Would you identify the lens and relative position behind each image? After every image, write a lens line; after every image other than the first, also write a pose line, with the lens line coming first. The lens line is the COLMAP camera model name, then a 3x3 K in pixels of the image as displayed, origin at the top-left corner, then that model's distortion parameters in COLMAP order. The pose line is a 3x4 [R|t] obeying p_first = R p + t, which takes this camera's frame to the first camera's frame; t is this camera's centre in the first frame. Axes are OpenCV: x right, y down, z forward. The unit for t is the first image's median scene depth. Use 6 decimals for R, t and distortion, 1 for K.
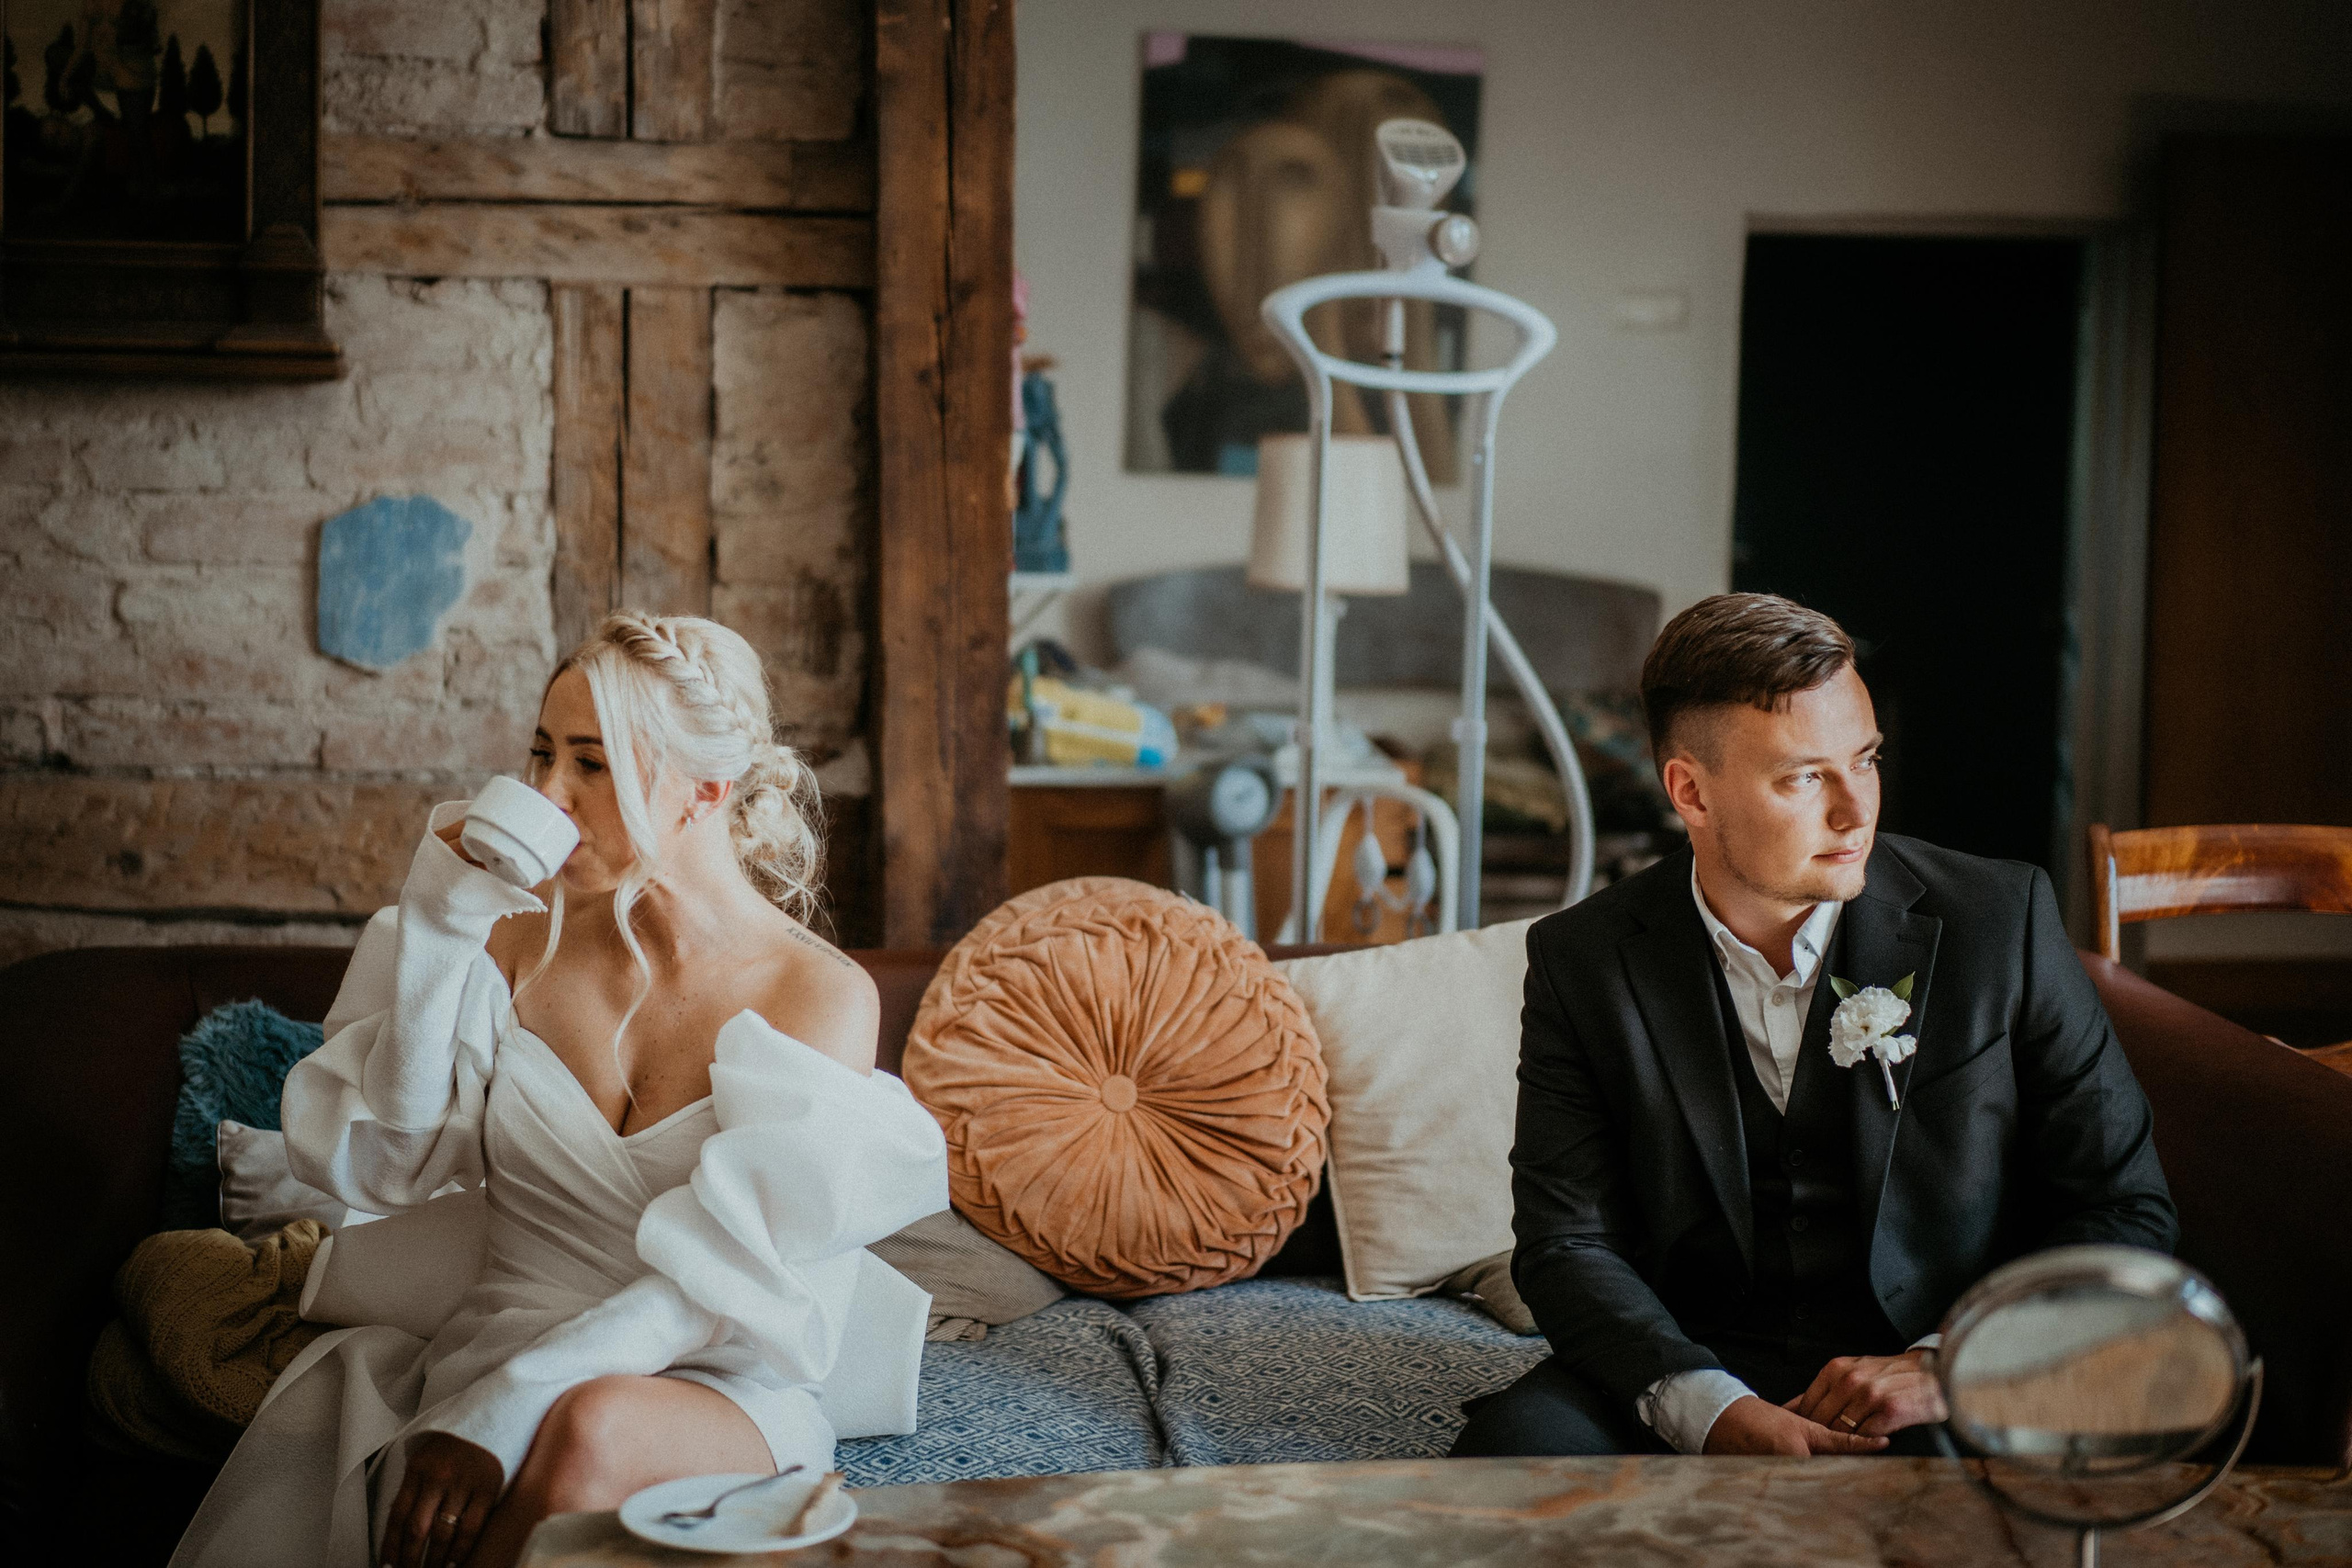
lens RADIAL K [[3663.7, 0, 1176.0], [0, 3663.7, 784.0], [0, 0, 1]] dist [-0.009928, 0.062004]
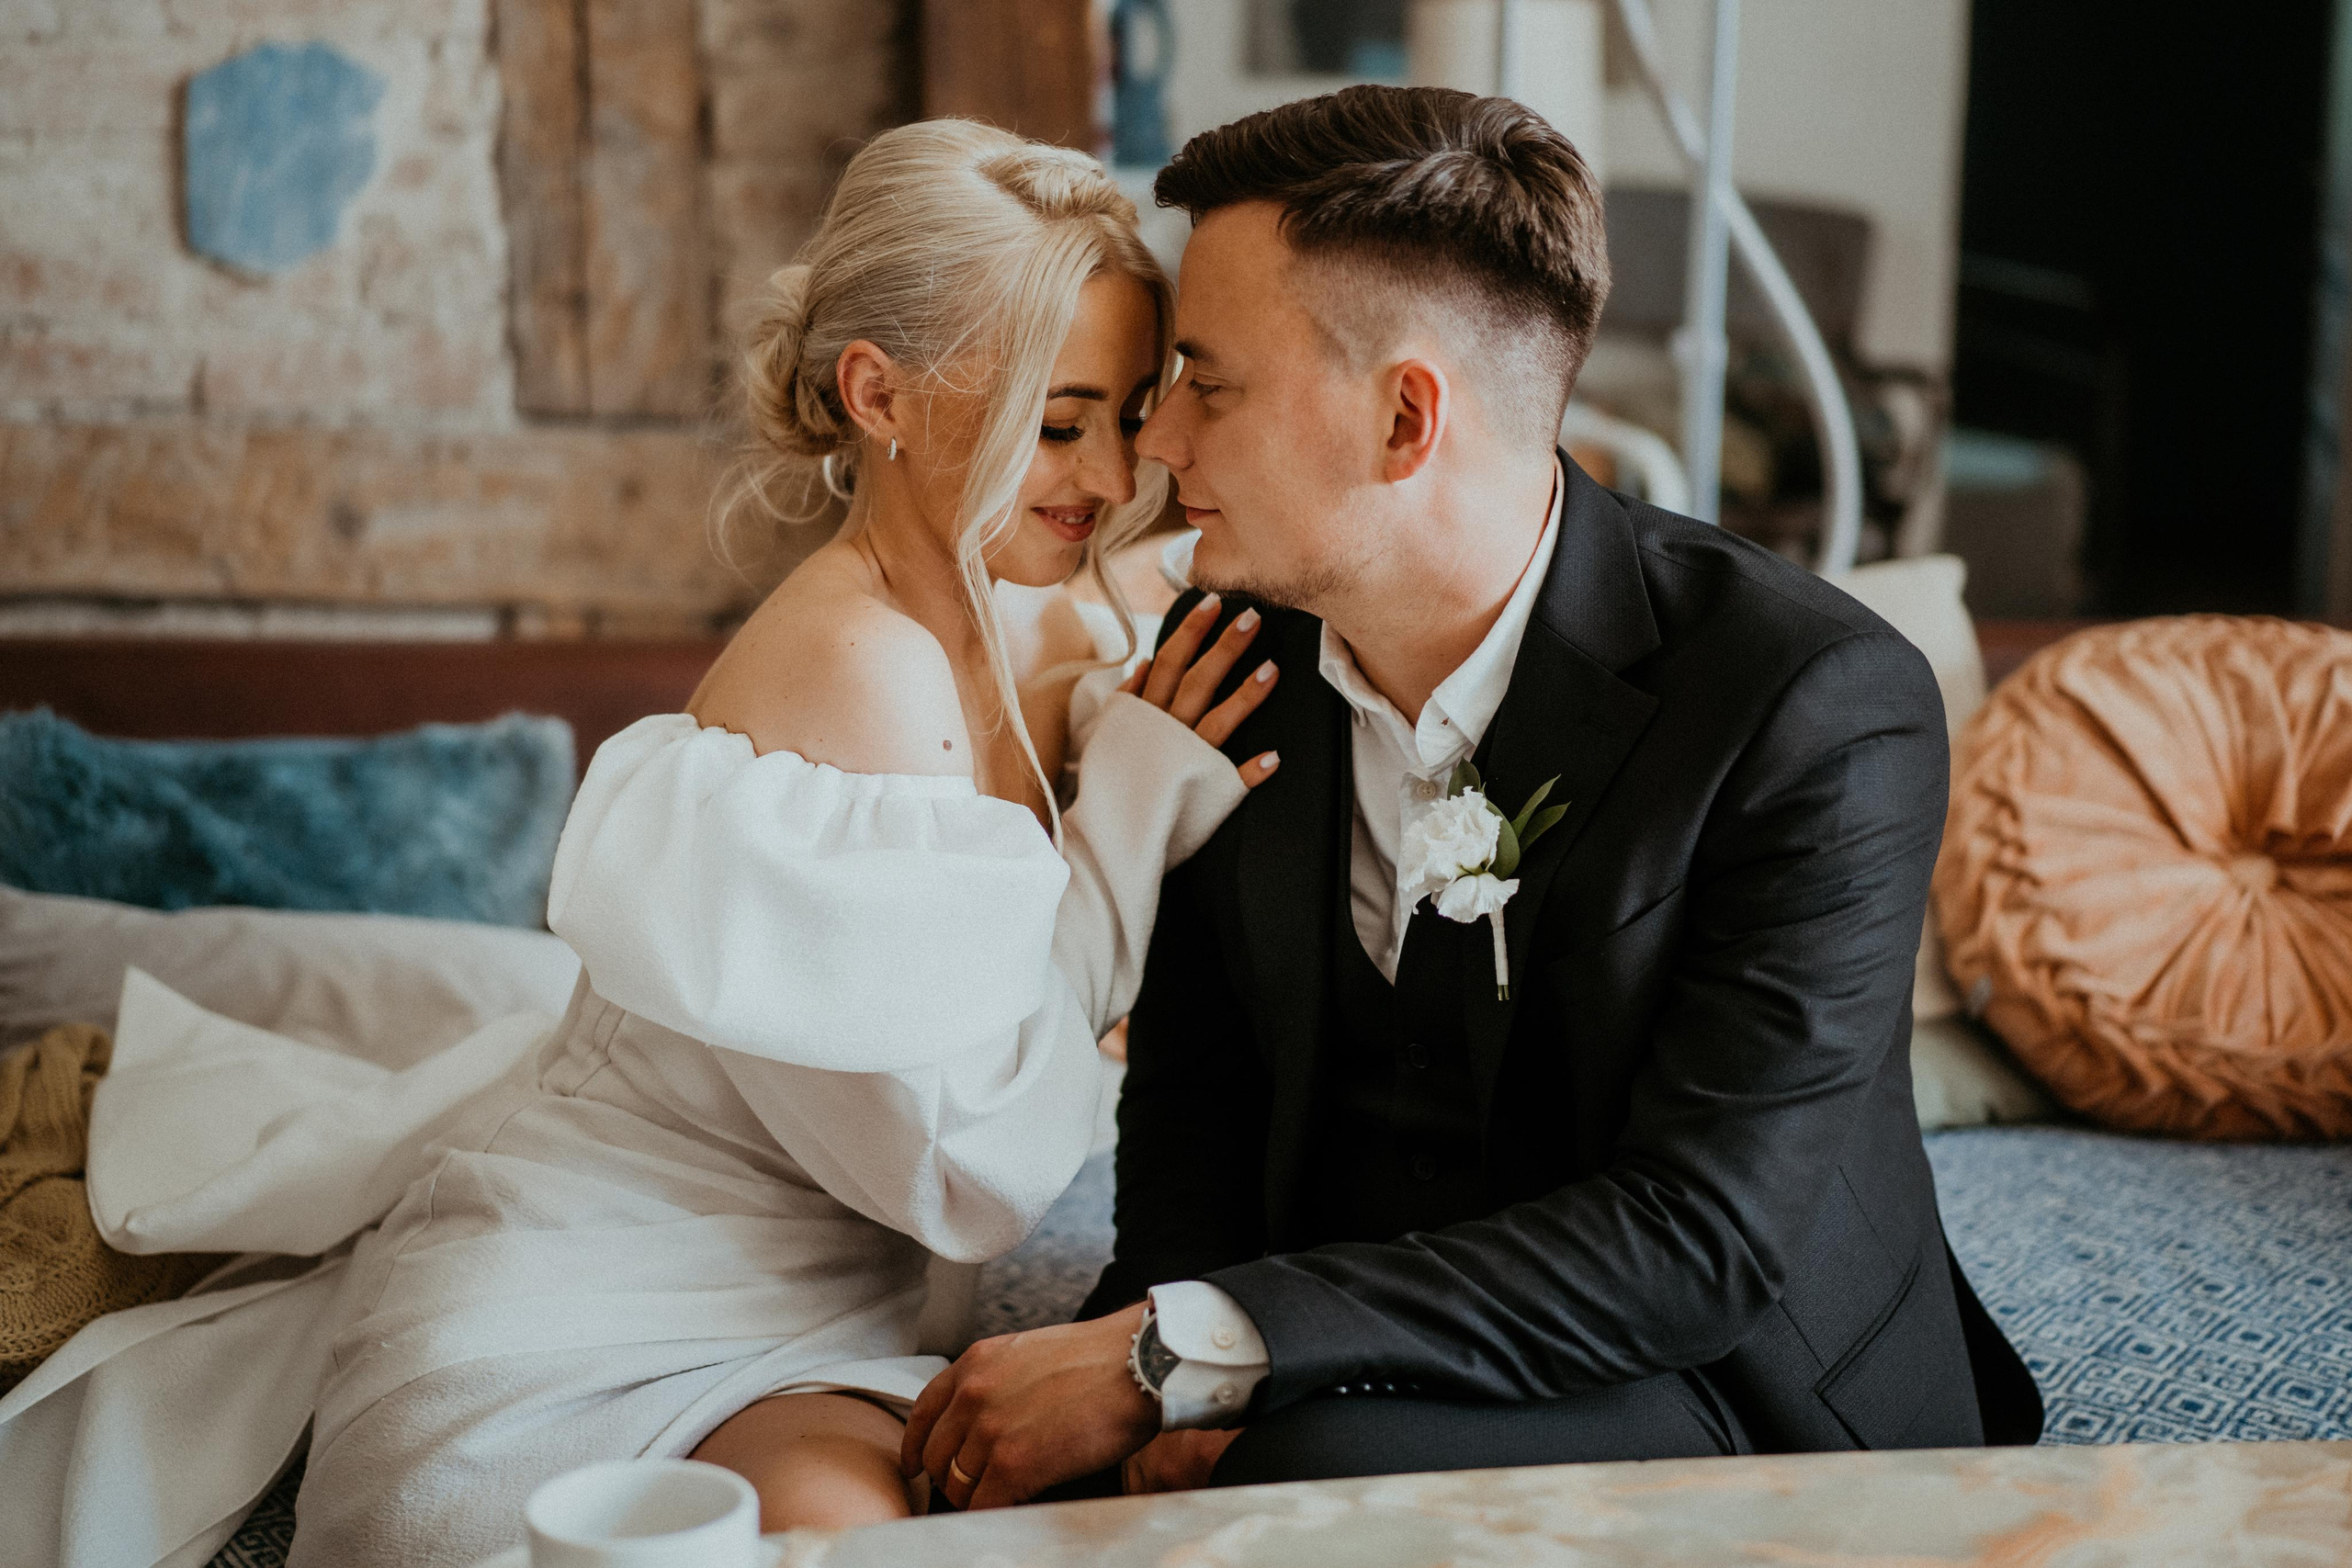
lens RADIAL K [[3663.7, 0, 1176.0], [0, 3663.7, 784.0], [0, 0, 1]] dist [-0.009928, 0.062004]
pose [[0.999505, -0.008315, -0.030341, -0.007214], [0.010793, 0.996537, 0.082450, 0.013586], [0.029550, -0.082737, 0.996133, 0.238044]]
